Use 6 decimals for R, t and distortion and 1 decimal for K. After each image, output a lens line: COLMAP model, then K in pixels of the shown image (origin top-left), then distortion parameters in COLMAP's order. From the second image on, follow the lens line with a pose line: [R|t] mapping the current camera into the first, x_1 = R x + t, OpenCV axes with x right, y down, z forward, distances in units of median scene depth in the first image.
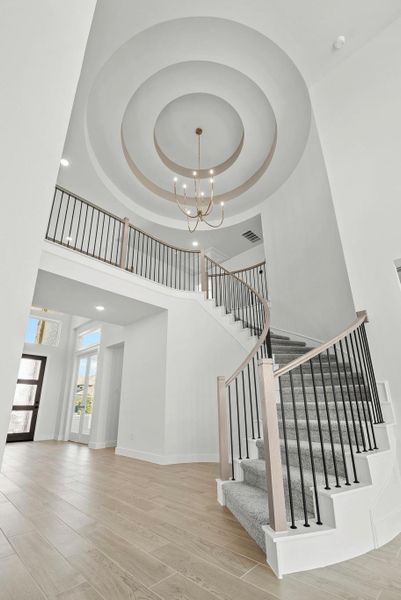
lens RADIAL K [[266.3, 0, 201.8], [0, 266.3, 315.6], [0, 0, 1]] dist [-0.030423, -0.000434]
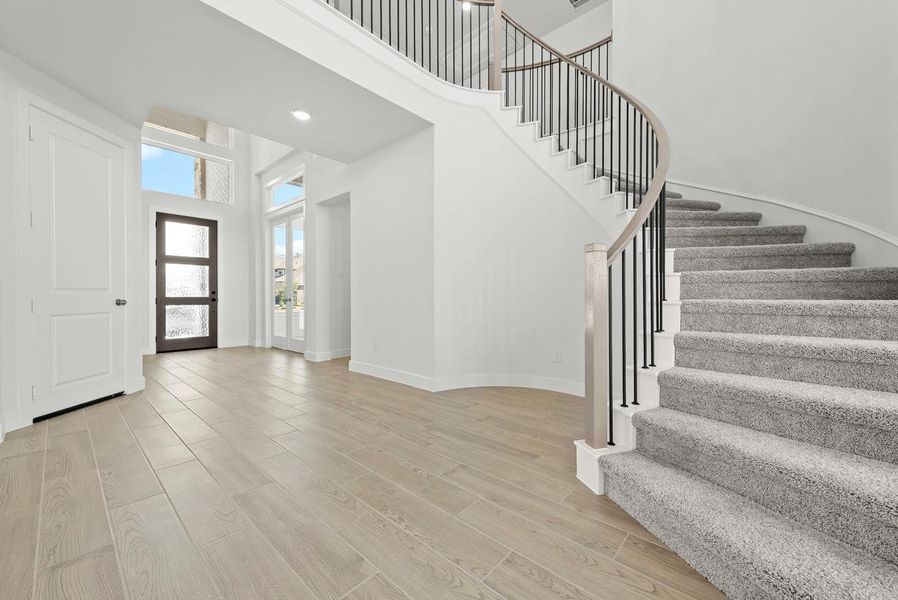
lens RADIAL K [[351.6, 0, 447.8], [0, 351.6, 297.3], [0, 0, 1]] dist [-0.000168, -0.000126]
pose [[0.999465, 0.013074, 0.029981, -0.103293], [-0.022041, 0.946478, 0.322015, 0.066507], [-0.024166, -0.322503, 0.946260, 0.212330]]
